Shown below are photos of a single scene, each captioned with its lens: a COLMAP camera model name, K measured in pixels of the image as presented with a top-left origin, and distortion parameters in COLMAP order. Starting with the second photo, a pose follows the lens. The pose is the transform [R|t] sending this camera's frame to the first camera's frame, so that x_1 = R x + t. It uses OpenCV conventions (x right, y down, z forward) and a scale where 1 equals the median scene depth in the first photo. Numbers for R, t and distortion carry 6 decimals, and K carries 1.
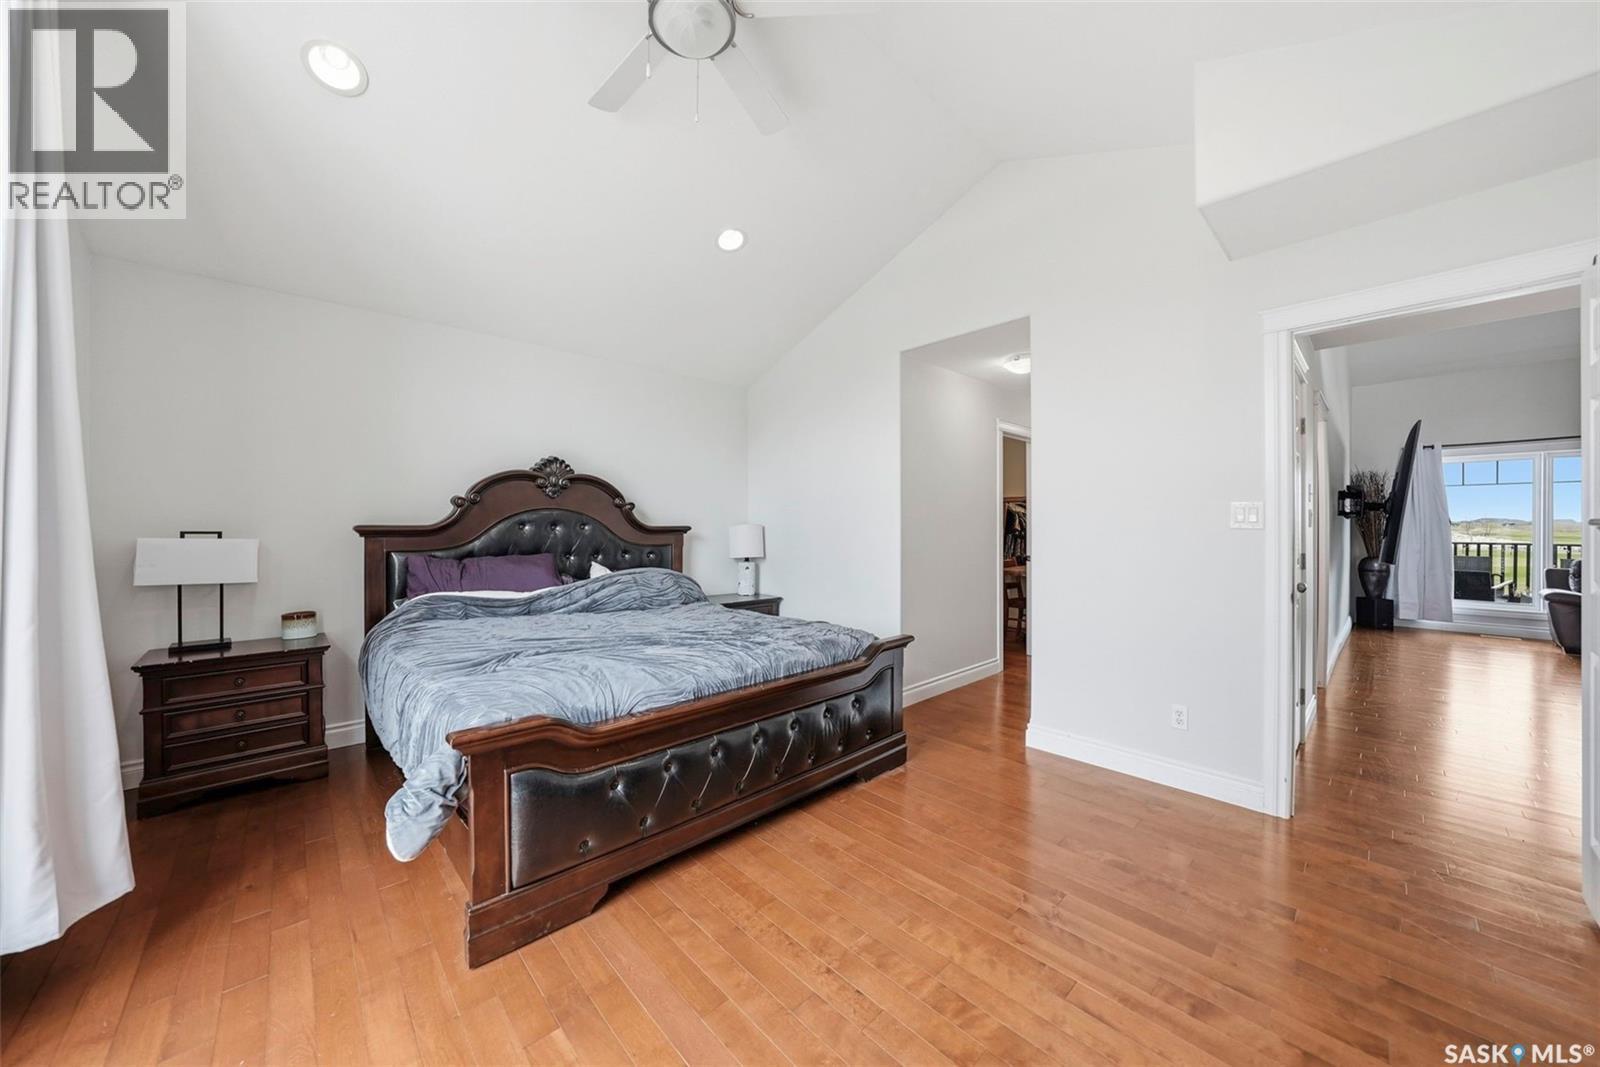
lens RADIAL K [[557.7, 0, 787.4], [0, 557.7, 529.8], [0, 0, 1]] dist [-0.014276, 0.000397]
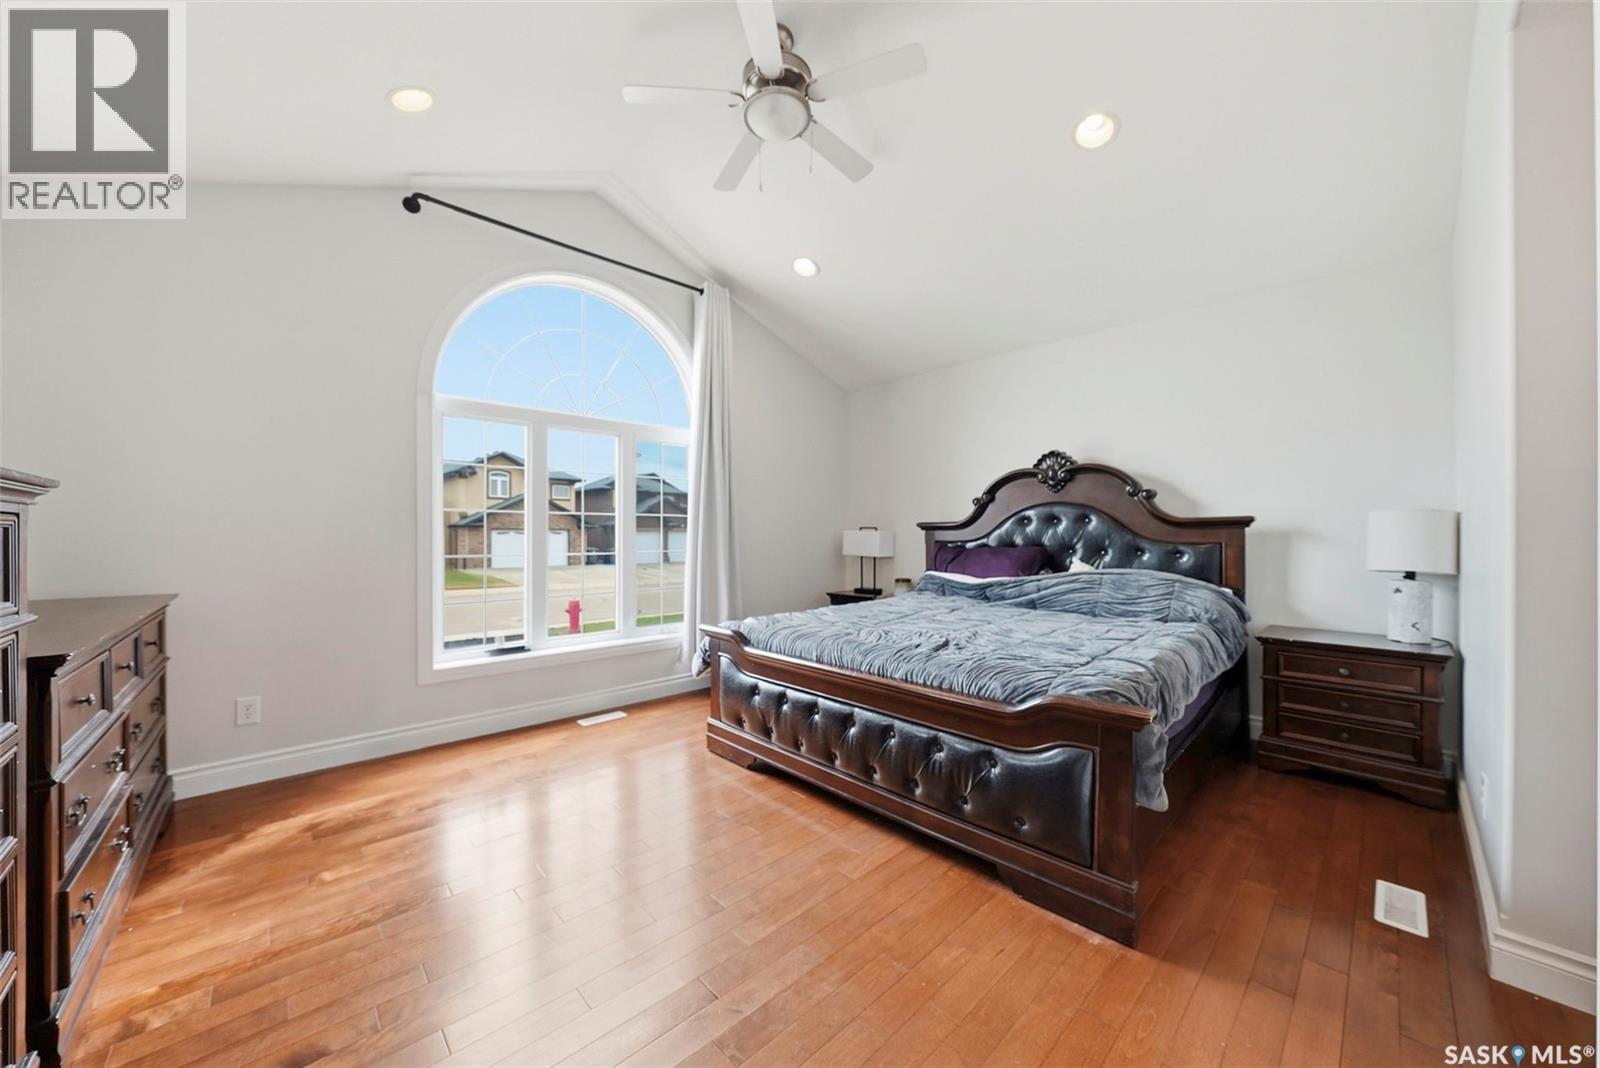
lens RADIAL K [[557.7, 0, 798.4], [0, 557.7, 536.1], [0, 0, 1]] dist [-0.014276, 0.000397]
pose [[0.035918, 0.000315, -0.999355, 0.611026], [-0.005570, 0.999984, 0.000115, 0.026246], [0.999339, 0.005562, 0.035919, 0.560351]]
